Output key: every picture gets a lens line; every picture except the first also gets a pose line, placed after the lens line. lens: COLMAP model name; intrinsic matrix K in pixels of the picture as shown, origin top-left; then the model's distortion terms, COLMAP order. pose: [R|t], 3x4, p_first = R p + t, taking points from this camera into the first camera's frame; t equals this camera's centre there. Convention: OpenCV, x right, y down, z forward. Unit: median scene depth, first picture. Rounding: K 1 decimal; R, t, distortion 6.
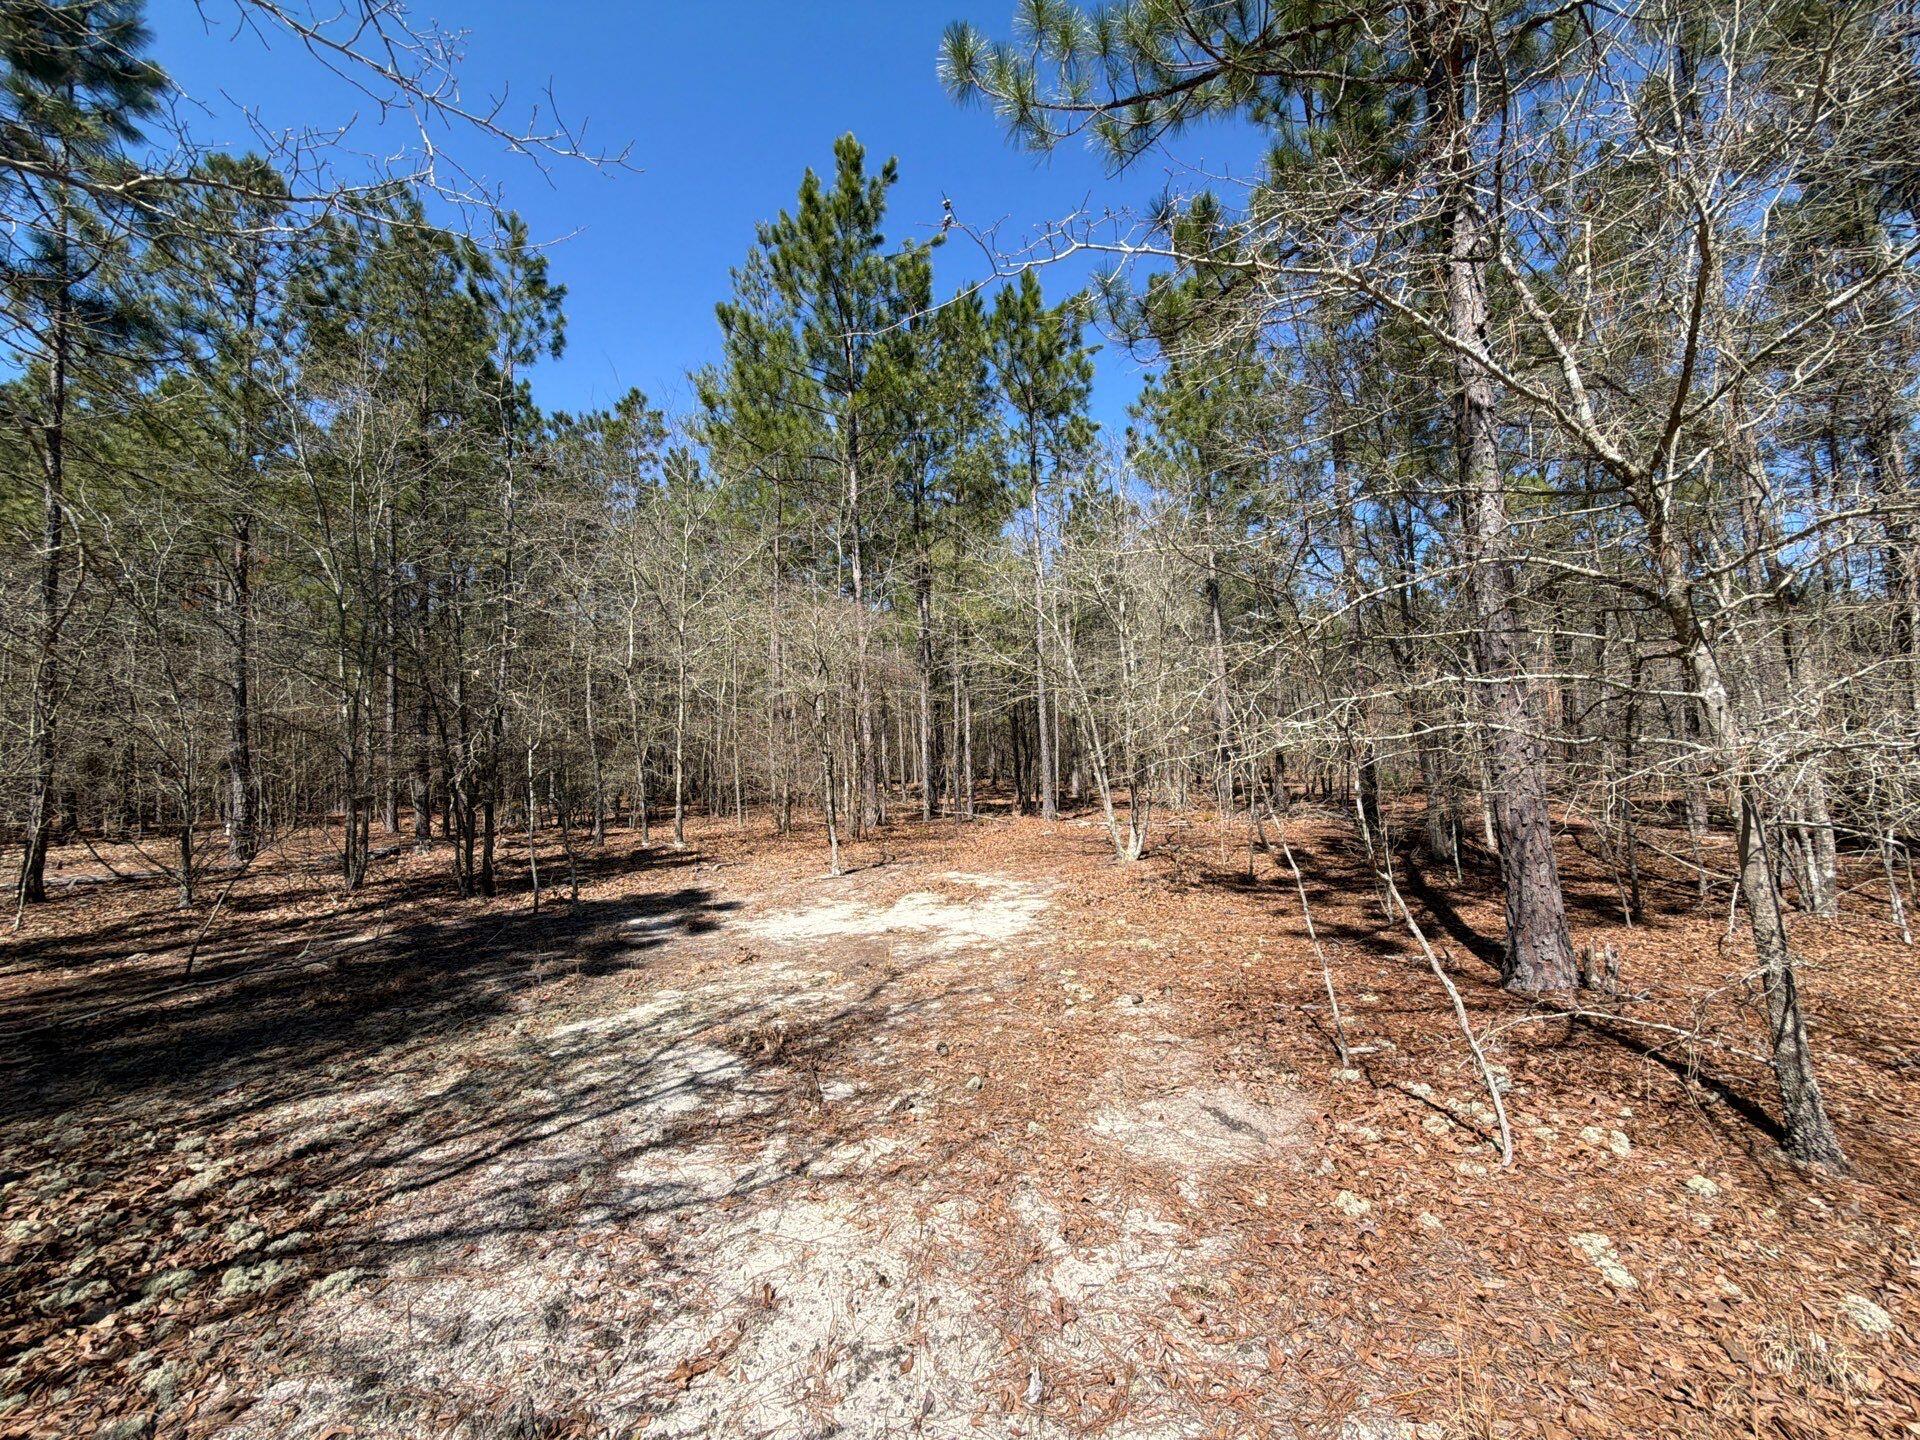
lens RADIAL K [[759.7, 0, 954.6], [0, 759.7, 722.3], [0, 0, 1]] dist [0.001149, 0.000184]
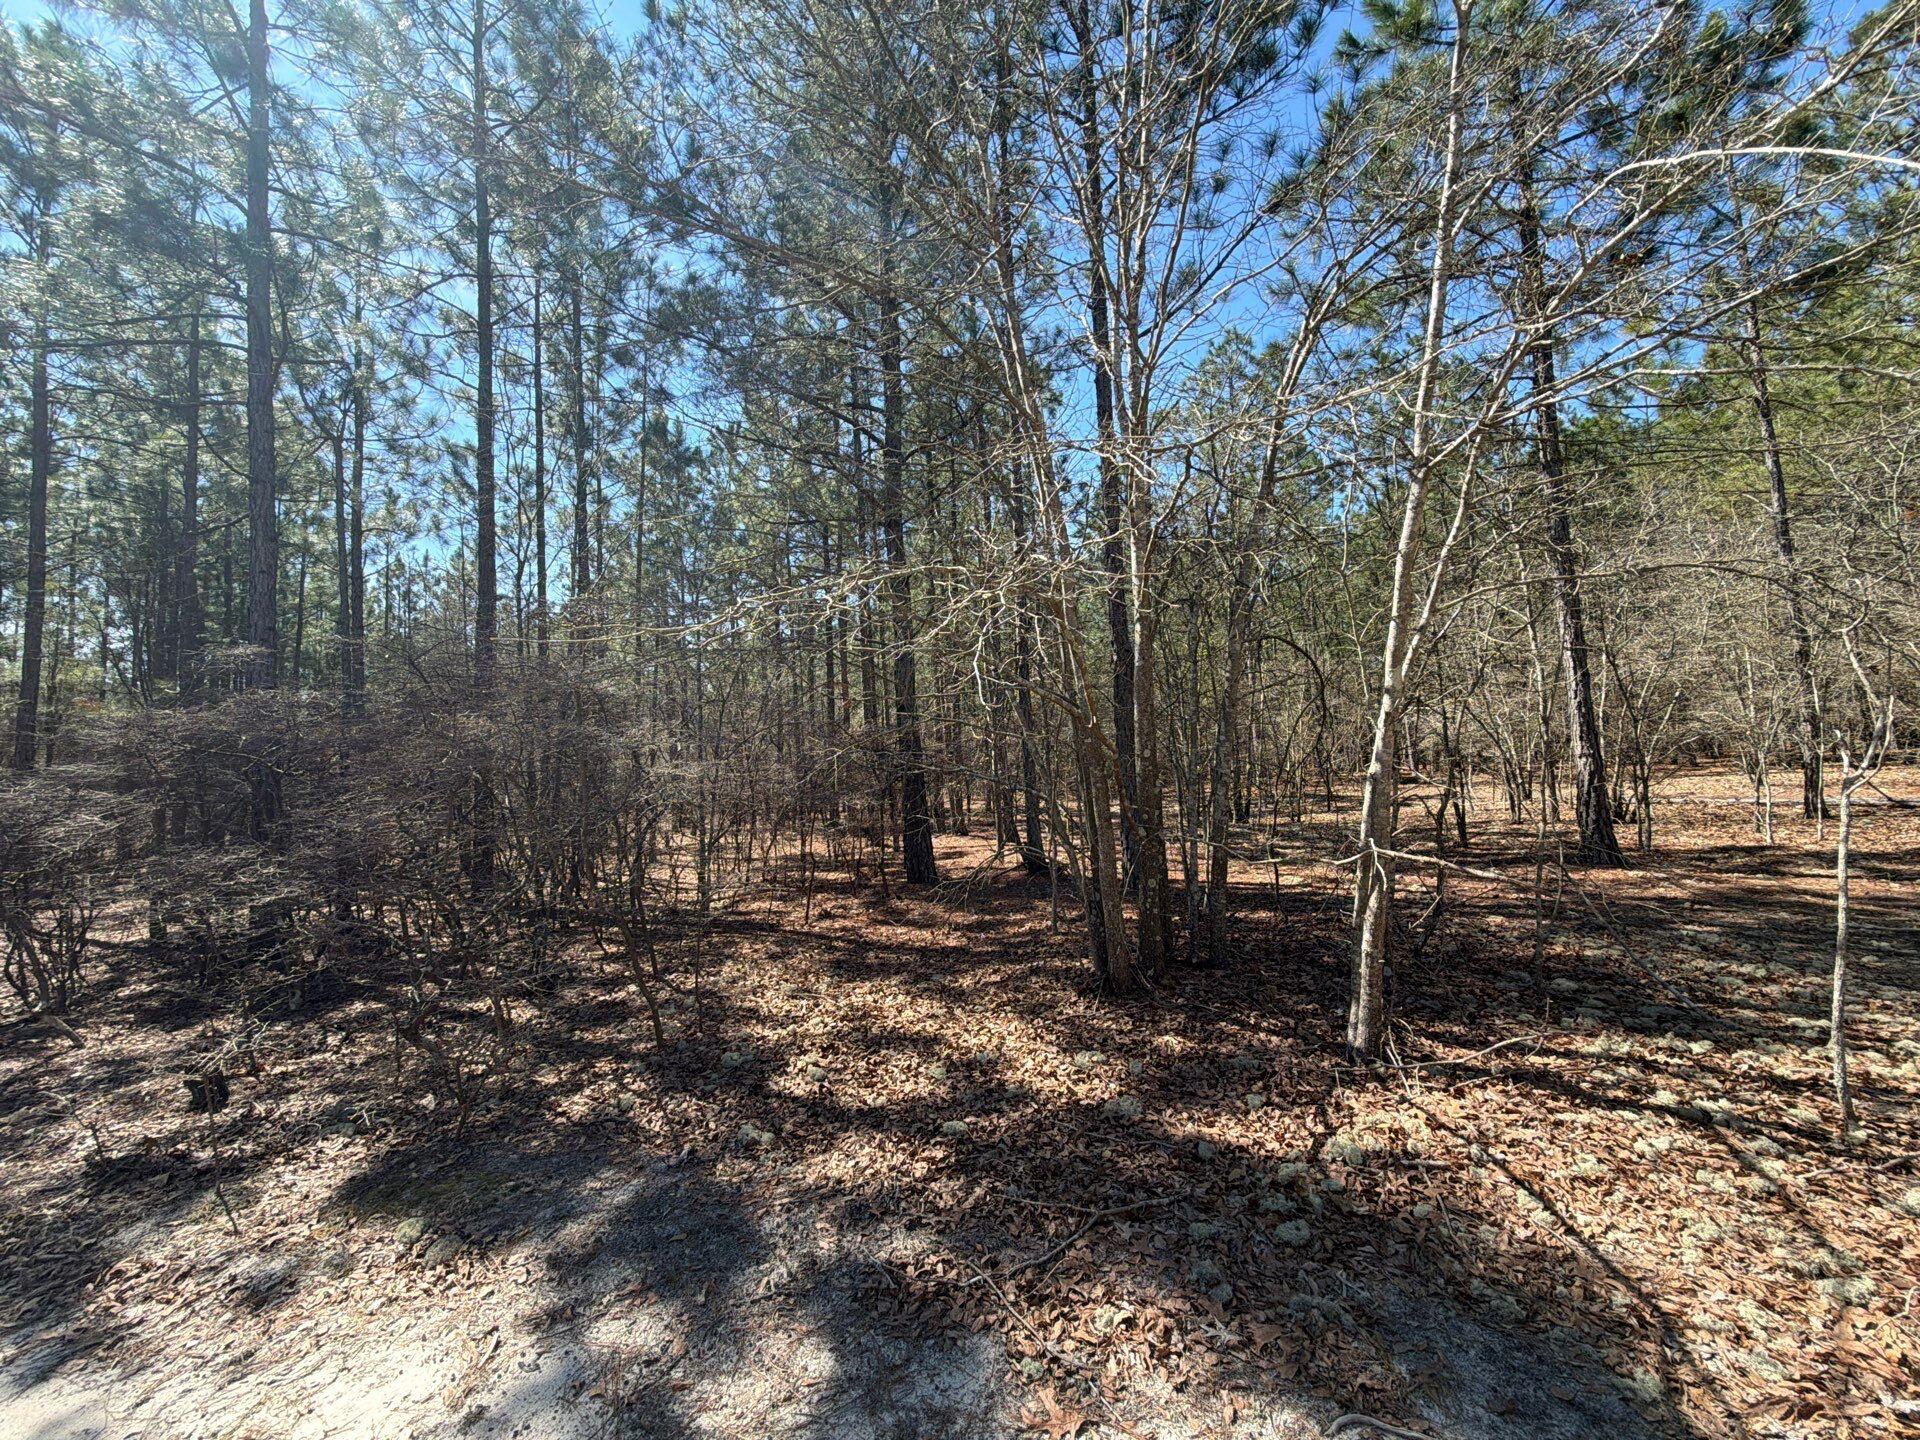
lens RADIAL K [[759.7, 0, 962.1], [0, 759.7, 718.0], [0, 0, 1]] dist [0.001149, 0.000184]
pose [[-0.101265, -0.027259, -0.994486, 0.034109], [0.118114, 0.992225, -0.039224, -0.014699], [0.987823, -0.121434, -0.097258, -0.127064]]
